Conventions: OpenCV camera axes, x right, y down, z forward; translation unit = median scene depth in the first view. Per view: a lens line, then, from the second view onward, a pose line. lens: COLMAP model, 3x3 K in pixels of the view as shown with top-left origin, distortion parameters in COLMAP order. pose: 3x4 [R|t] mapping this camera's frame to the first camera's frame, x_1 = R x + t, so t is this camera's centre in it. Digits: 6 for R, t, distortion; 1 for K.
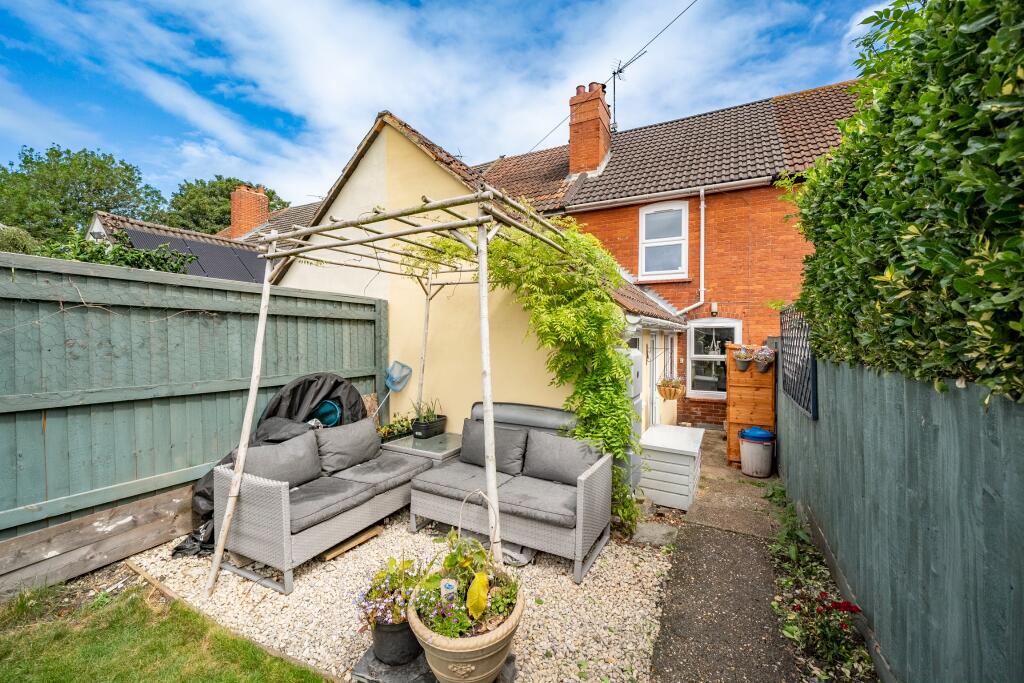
lens RADIAL K [[408.1, 0, 509.9], [0, 408.1, 338.9], [0, 0, 1]] dist [0.000173, 0.000106]
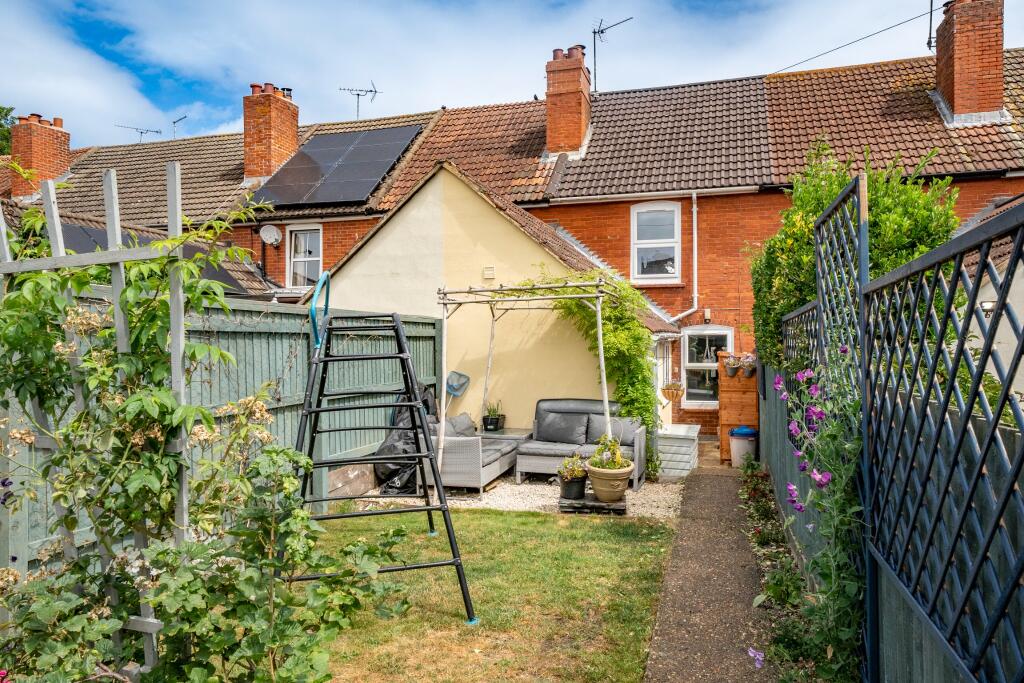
lens RADIAL K [[702.2, 0, 507.8], [0, 702.2, 338.7], [0, 0, 1]] dist [0.017254, -0.009456]
pose [[0.982798, -0.008640, 0.184484, -0.380436], [0.009848, 0.999936, -0.005631, -0.020070], [-0.184423, 0.007351, 0.982819, -0.769885]]
